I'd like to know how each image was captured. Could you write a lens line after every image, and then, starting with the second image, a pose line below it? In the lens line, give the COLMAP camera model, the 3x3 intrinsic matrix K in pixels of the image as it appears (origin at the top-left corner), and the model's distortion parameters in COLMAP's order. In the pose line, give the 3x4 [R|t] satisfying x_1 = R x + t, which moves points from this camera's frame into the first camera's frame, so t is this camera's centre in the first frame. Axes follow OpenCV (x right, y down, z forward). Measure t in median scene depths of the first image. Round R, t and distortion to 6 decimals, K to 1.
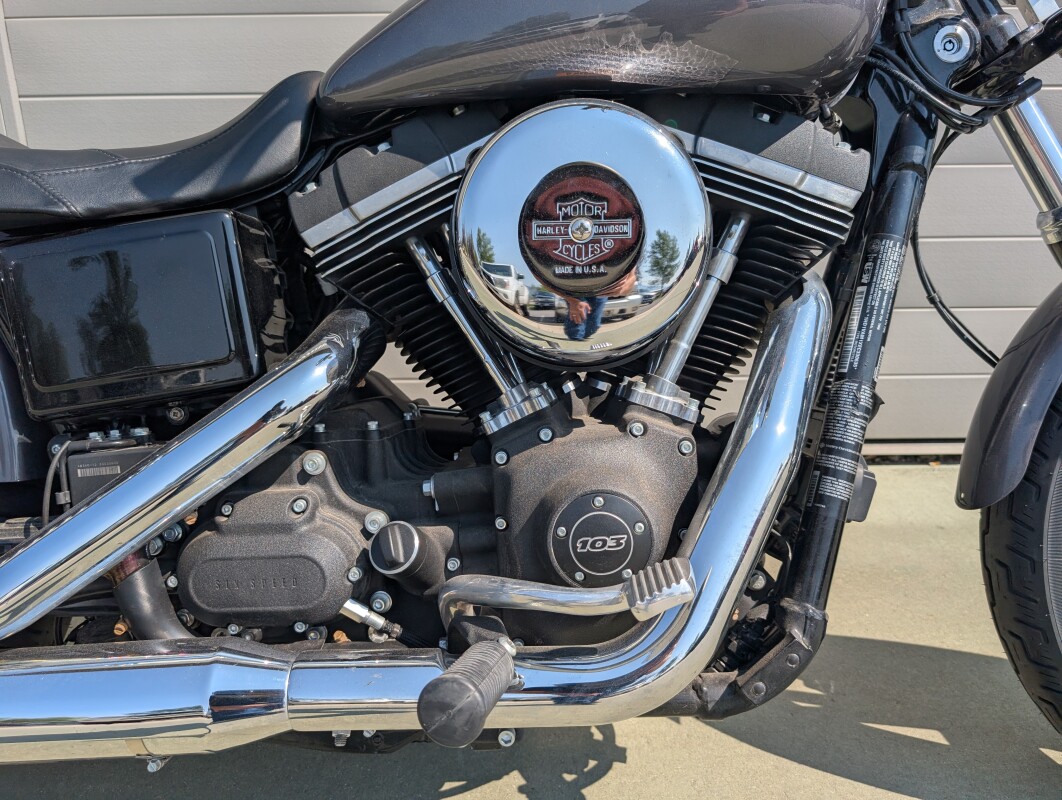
lens RADIAL K [[750.0, 0, 531.0], [0, 750.0, 400.0], [0, 0, 1]] dist [0.001870, -0.000295]
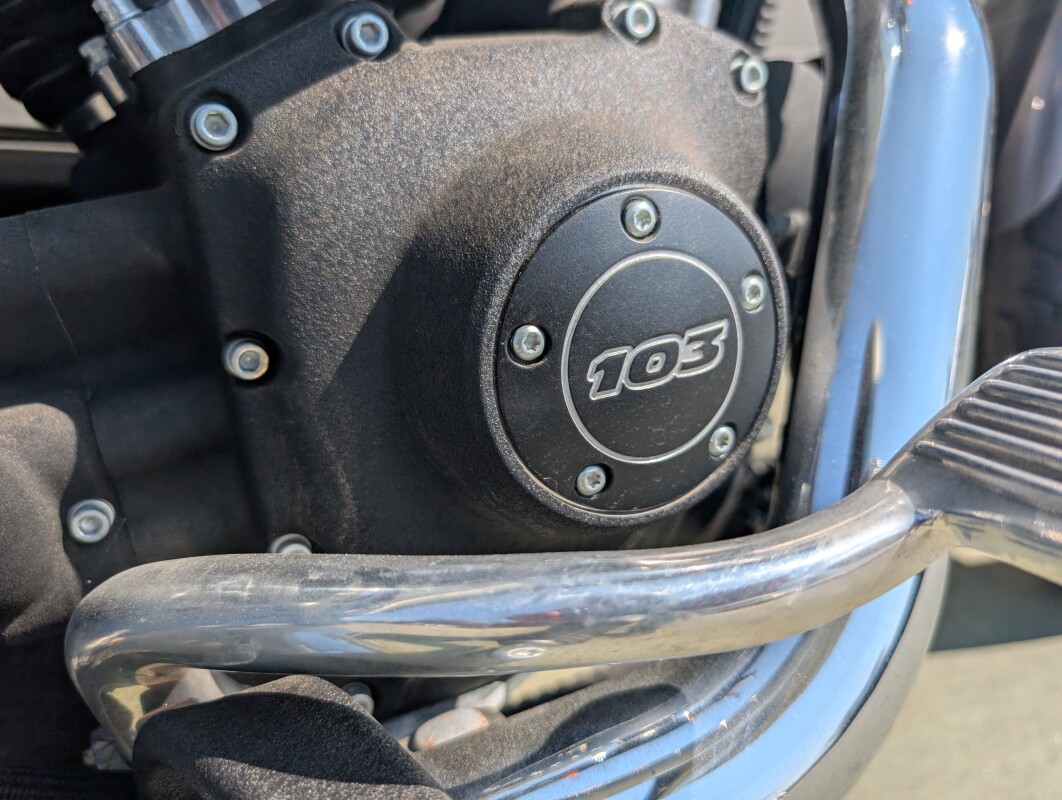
lens RADIAL K [[782.8, 0, 530.1], [0, 782.8, 379.5], [0, 0, 1]] dist [-0.003698, -0.002839]
pose [[0.888033, -0.167702, 0.428105, -0.072215], [0.085461, 0.975087, 0.204698, 0.113975], [-0.451768, -0.145193, 0.880241, 0.651533]]
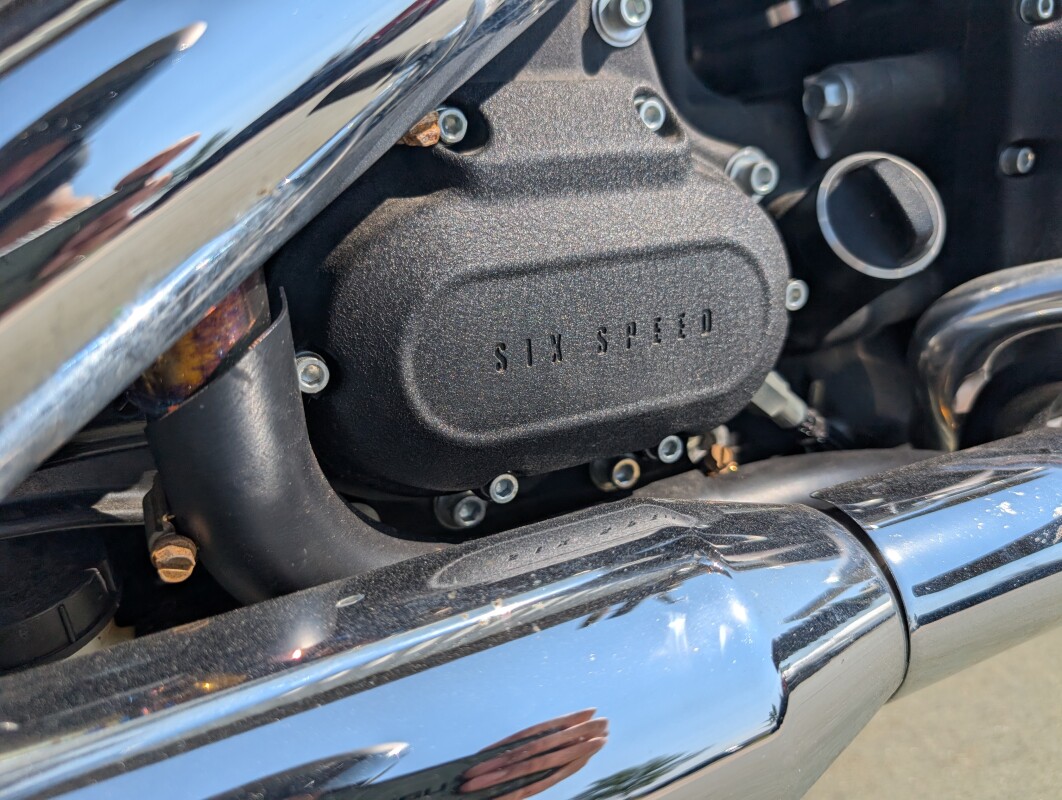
lens RADIAL K [[750.0, 0, 531.0], [0, 750.0, 400.0], [0, 0, 1]] dist [0.001870, -0.000295]
pose [[0.892744, -0.144734, 0.426684, -0.508069], [0.047836, 0.972096, 0.229655, 0.181612], [-0.448017, -0.184612, 0.874757, 0.678694]]
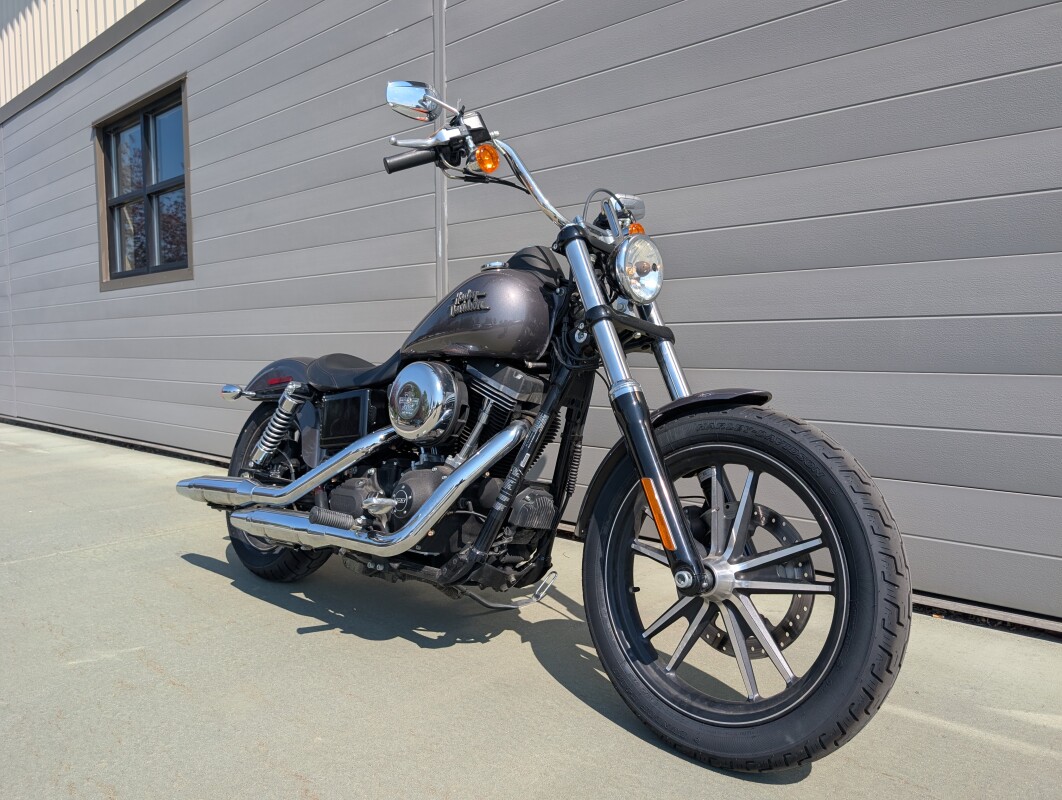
lens RADIAL K [[736.0, 0, 531.0], [0, 736.0, 400.0], [0, 0, 1]] dist [0.011028, -0.002252]
pose [[0.750949, 0.052935, -0.658236, 2.141476], [-0.187096, 0.972993, -0.135200, 0.085128], [0.633302, 0.224681, 0.740572, -0.862817]]
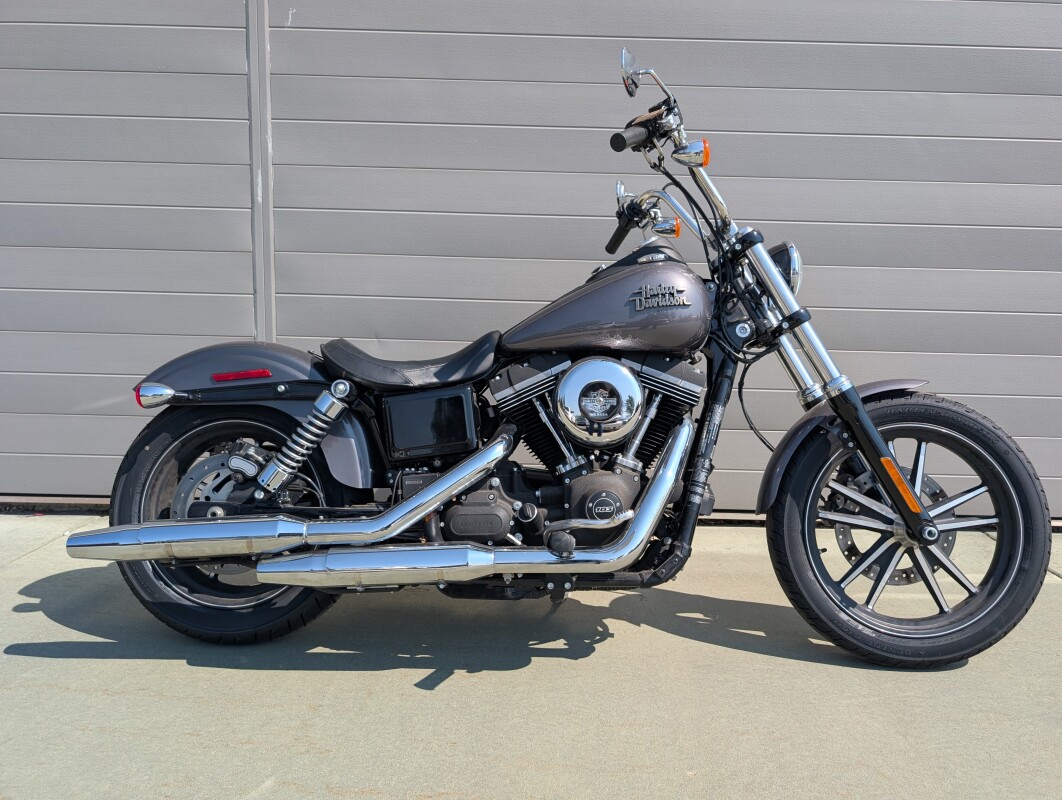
lens RADIAL K [[736.0, 0, 531.0], [0, 736.0, 400.0], [0, 0, 1]] dist [0.011028, -0.002252]
pose [[0.999424, 0.032438, -0.010003, -0.147912], [-0.033541, 0.989004, -0.144036, 0.167534], [0.005220, 0.144288, 0.989522, -1.589567]]
